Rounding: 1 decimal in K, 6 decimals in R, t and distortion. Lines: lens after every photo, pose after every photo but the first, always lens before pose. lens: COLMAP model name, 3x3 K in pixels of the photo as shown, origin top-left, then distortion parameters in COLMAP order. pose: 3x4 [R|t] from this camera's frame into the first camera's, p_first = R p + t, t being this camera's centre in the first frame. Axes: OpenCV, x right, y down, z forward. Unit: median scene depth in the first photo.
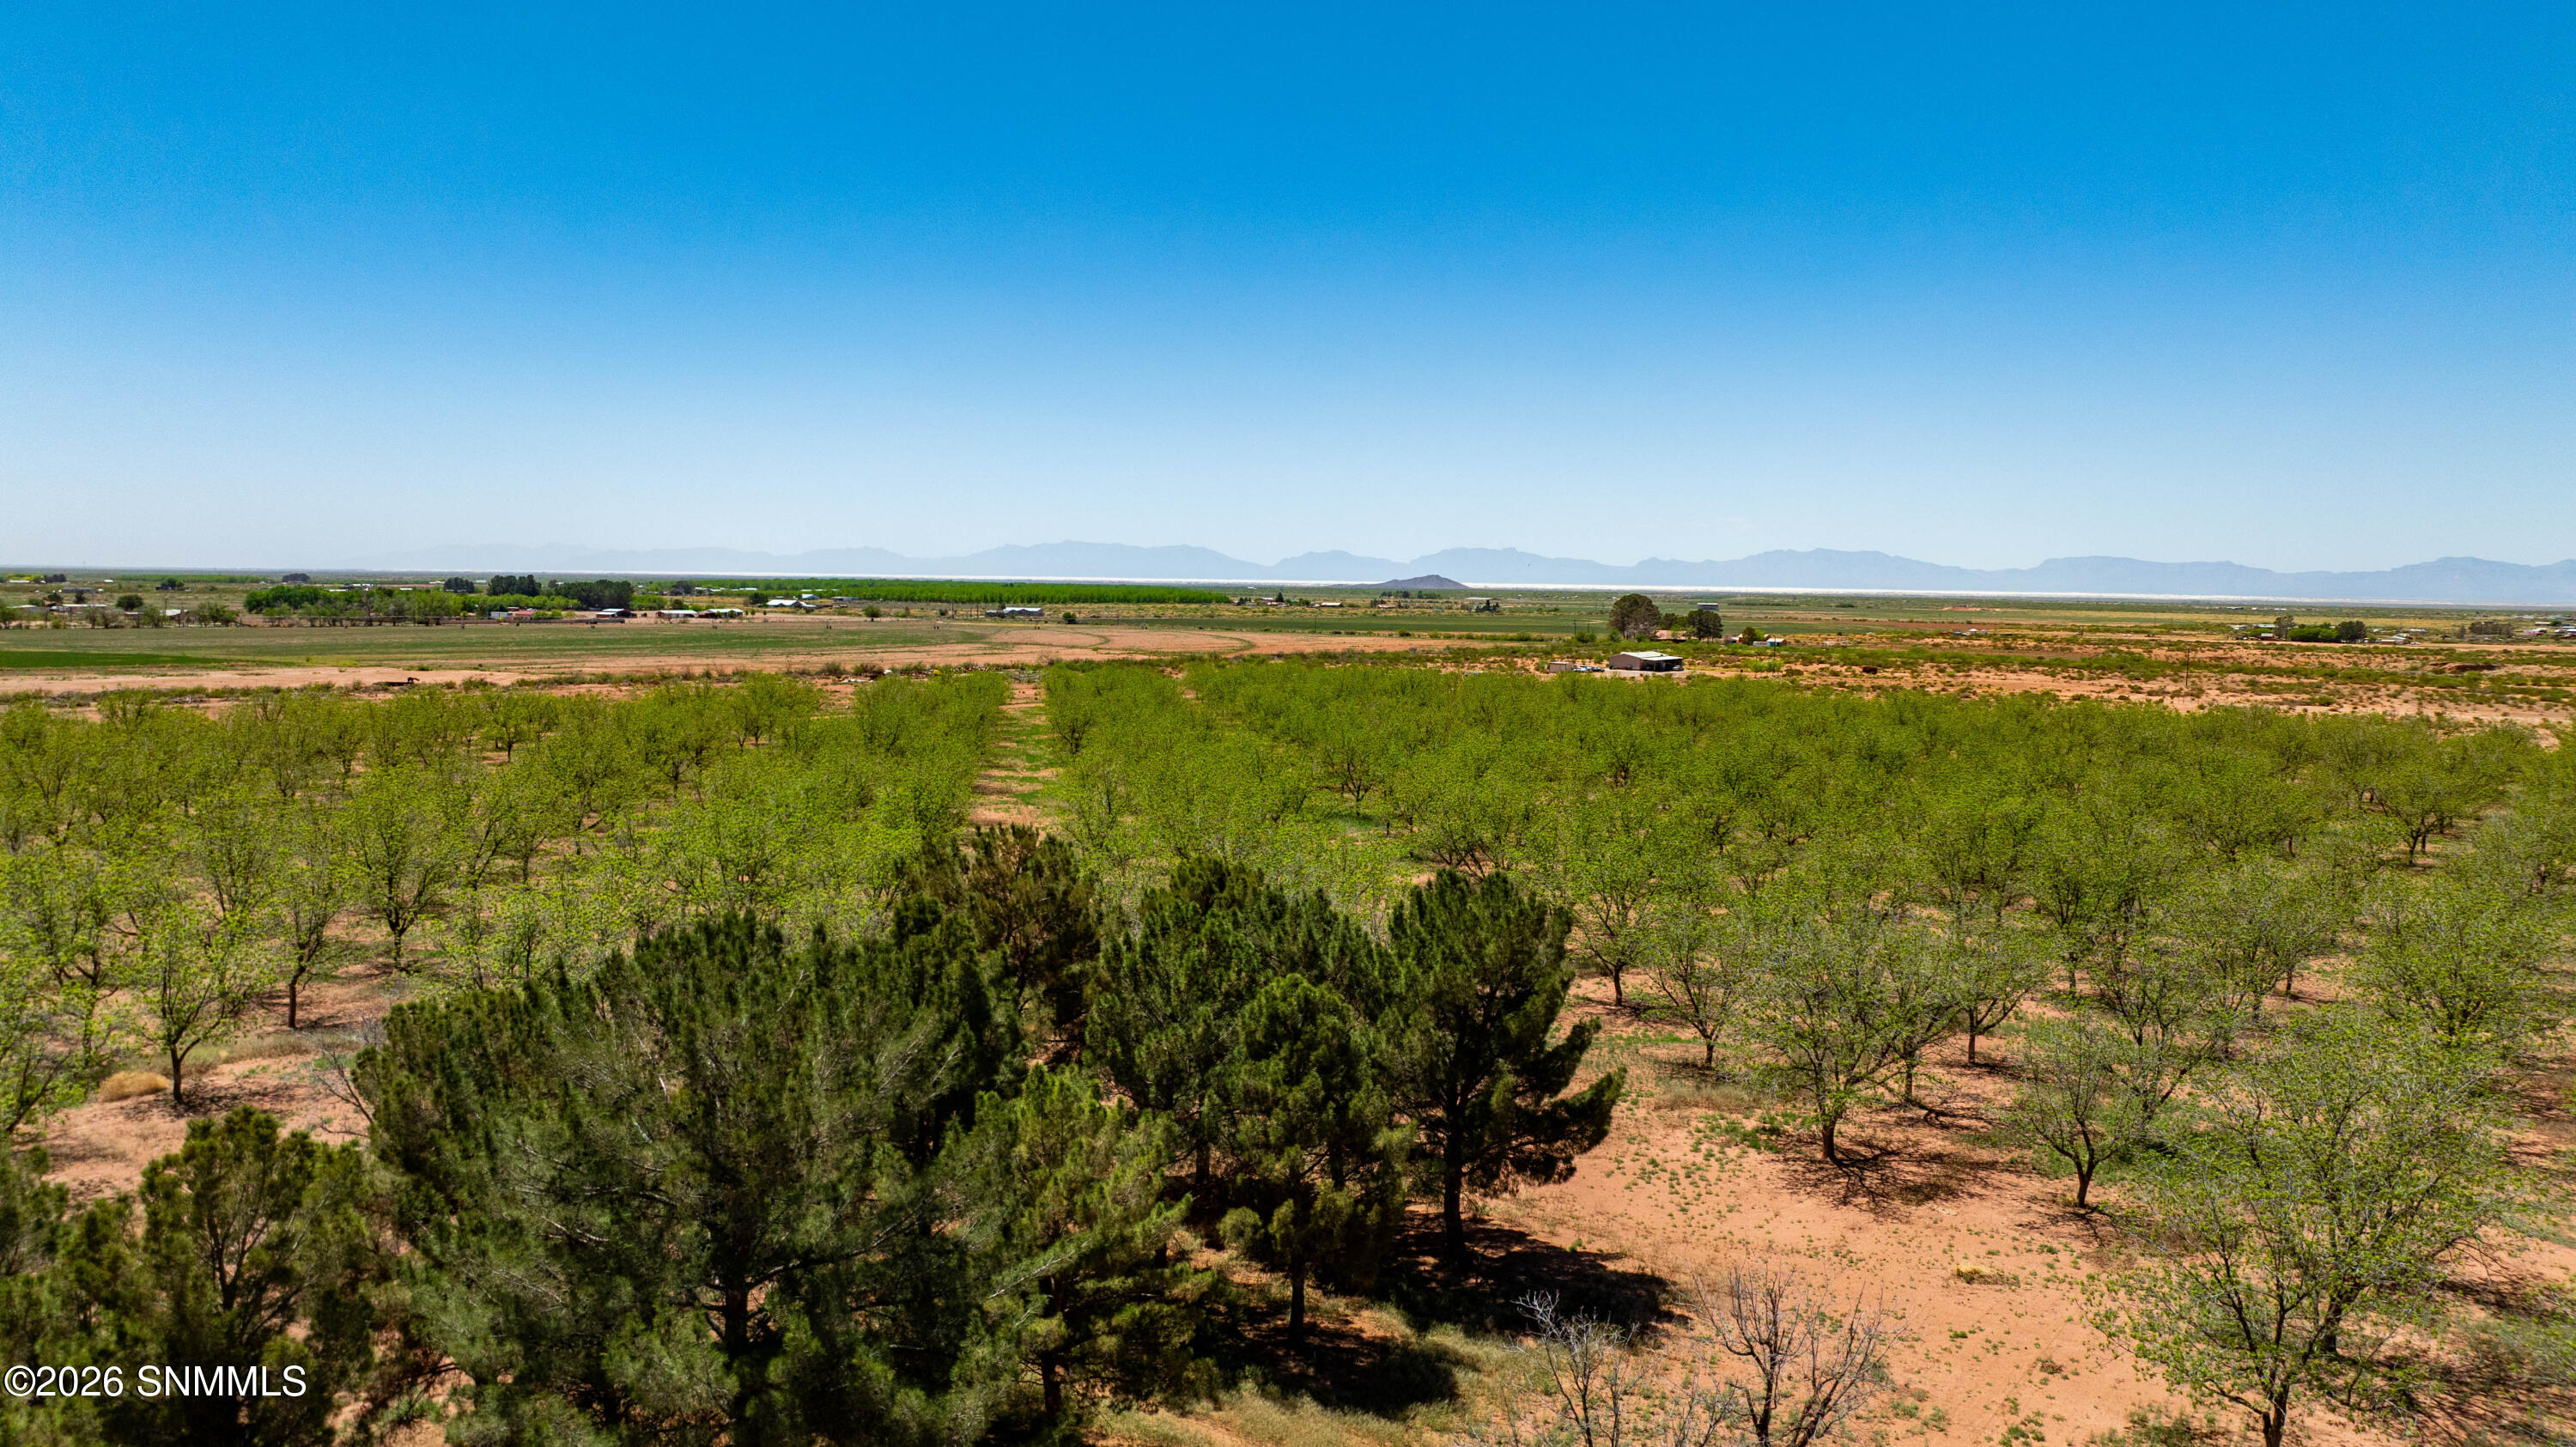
lens RADIAL K [[1811.3, 0, 1295.2], [0, 1811.3, 720.4], [0, 0, 1]] dist [-0.038782, 0.038624]
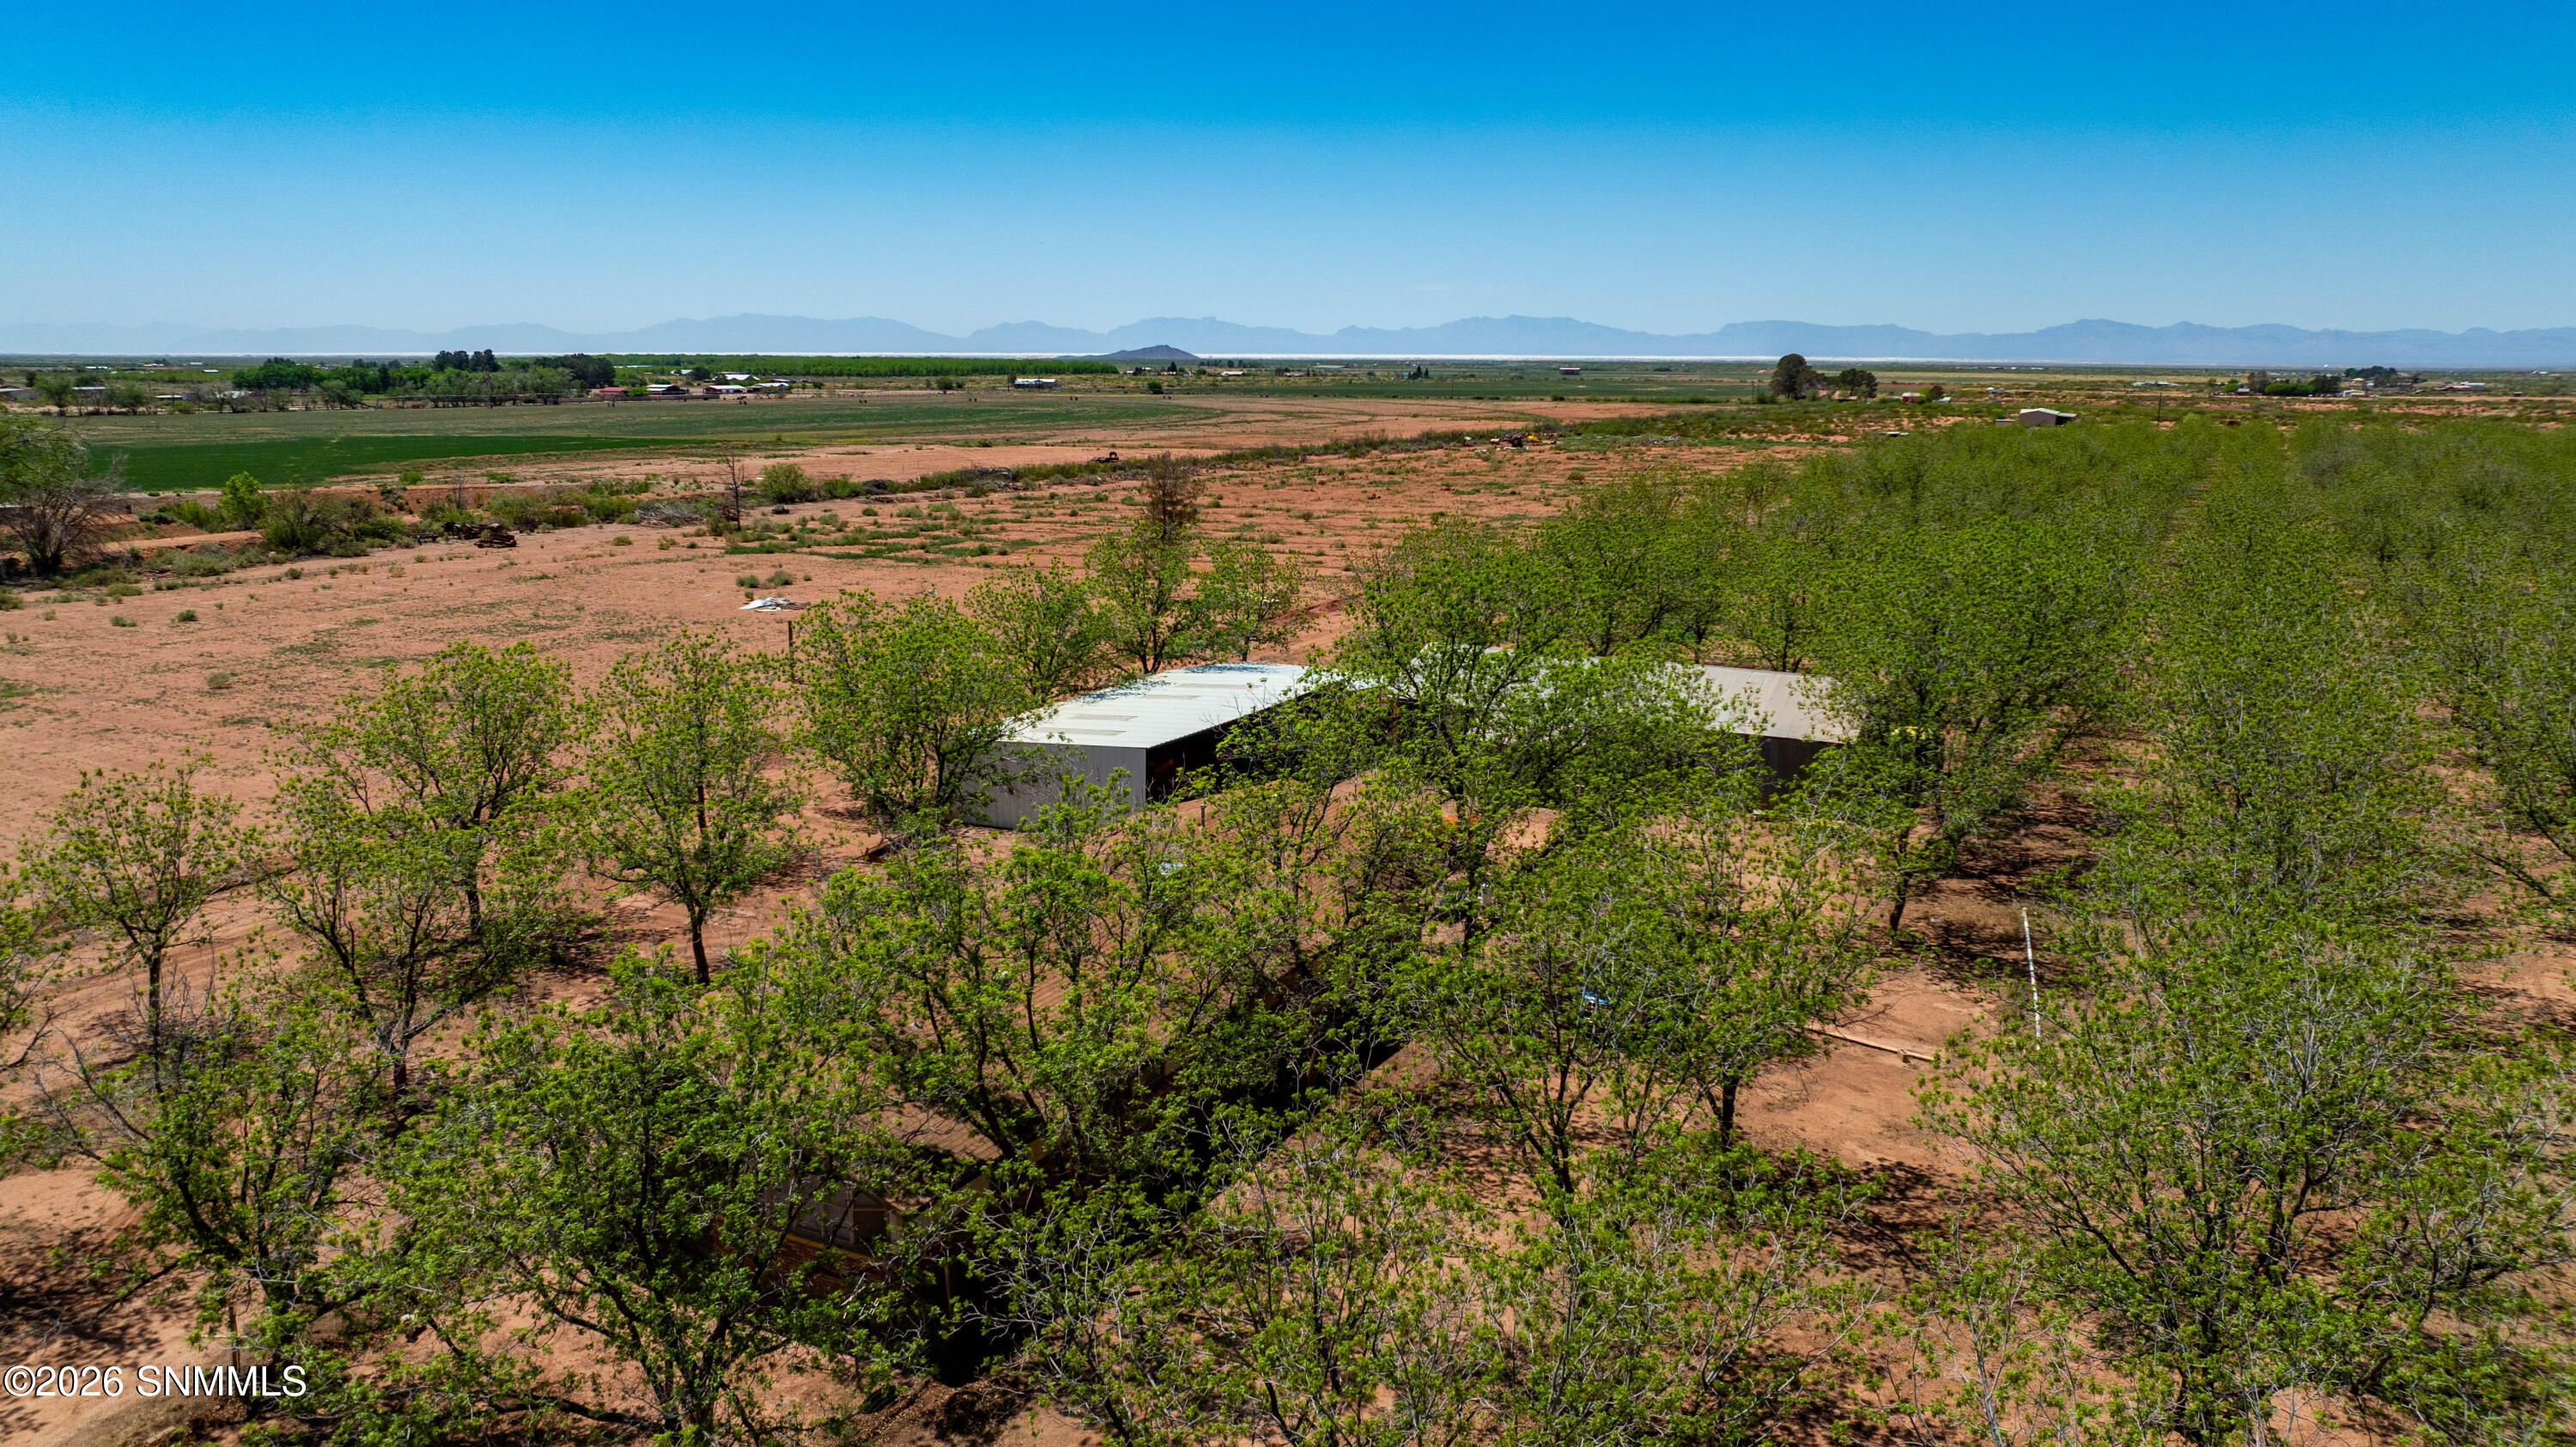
lens RADIAL K [[1811.3, 0, 1294.6], [0, 1811.3, 709.1], [0, 0, 1]] dist [-0.038782, 0.038624]
pose [[0.985573, -0.043501, 0.163563, -0.259409], [0.023920, 0.992507, 0.119827, -0.001440], [-0.167550, -0.114186, 0.979229, 0.052045]]
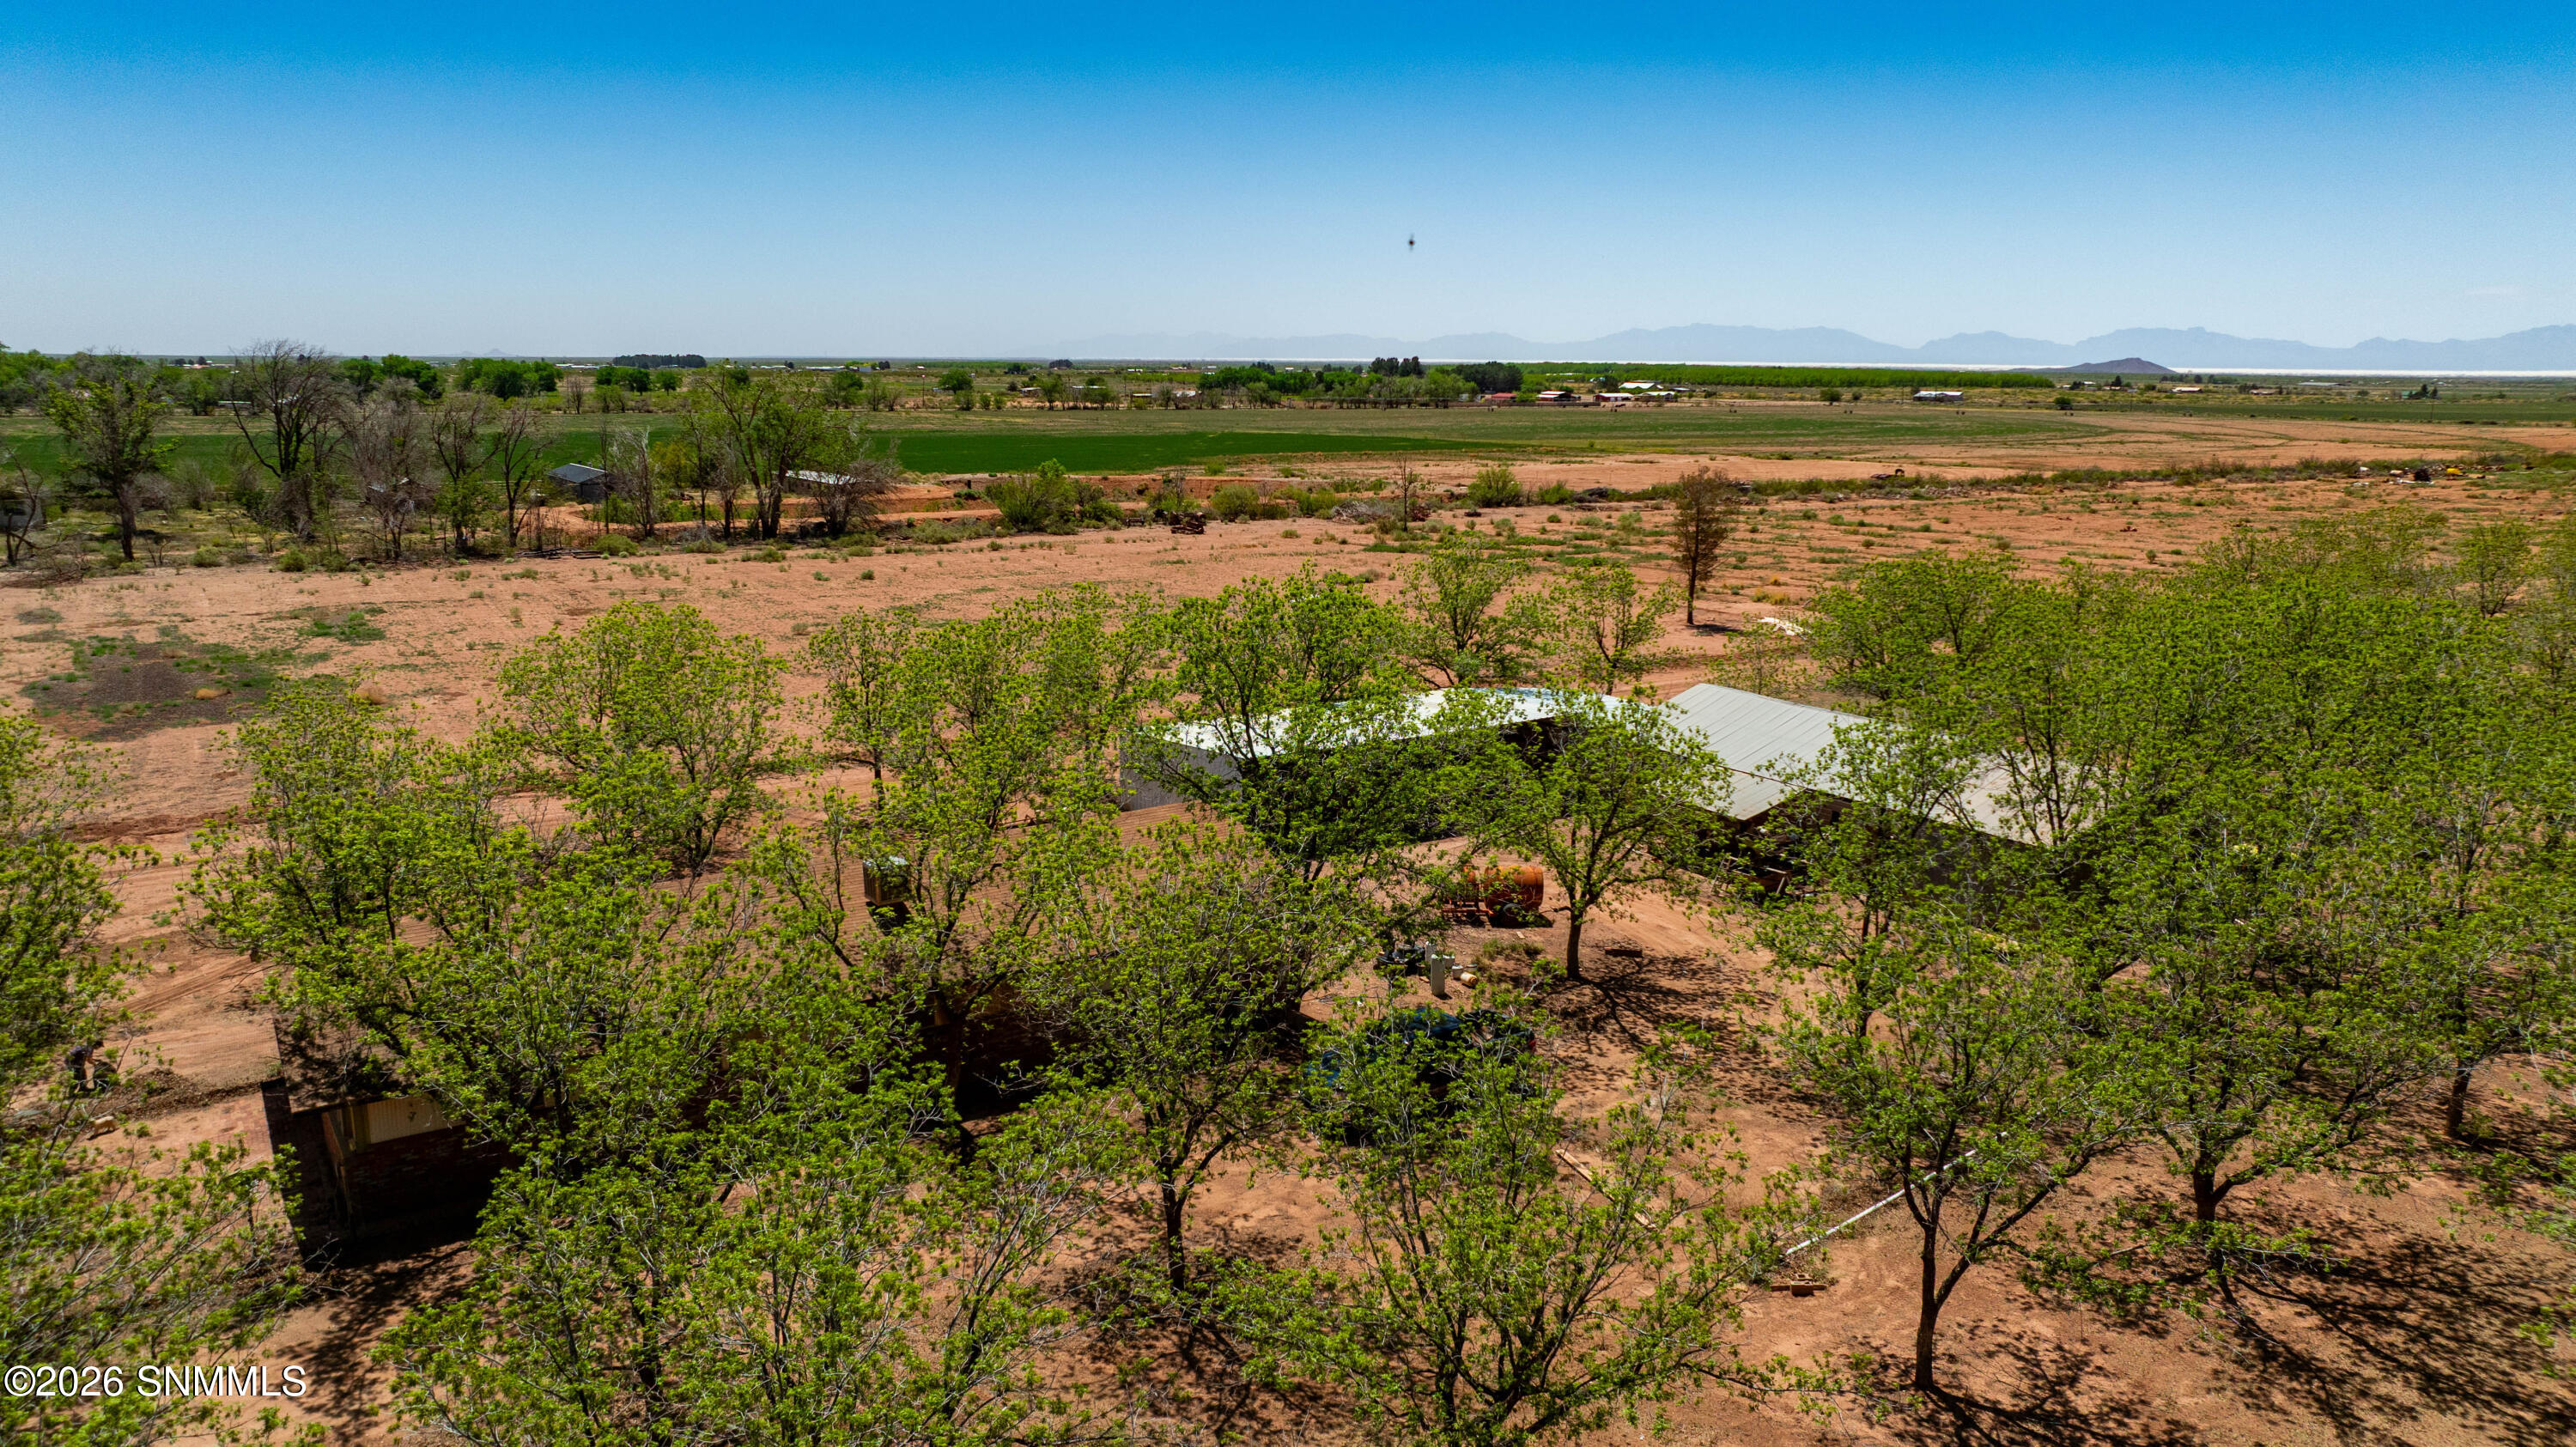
lens RADIAL K [[1811.3, 0, 1301.7], [0, 1811.3, 711.0], [0, 0, 1]] dist [-0.038782, 0.038624]
pose [[0.945443, 0.055458, -0.321033, -0.223834], [-0.019407, 0.993242, 0.114429, -0.001524], [0.325210, -0.101956, 0.940130, 0.058207]]
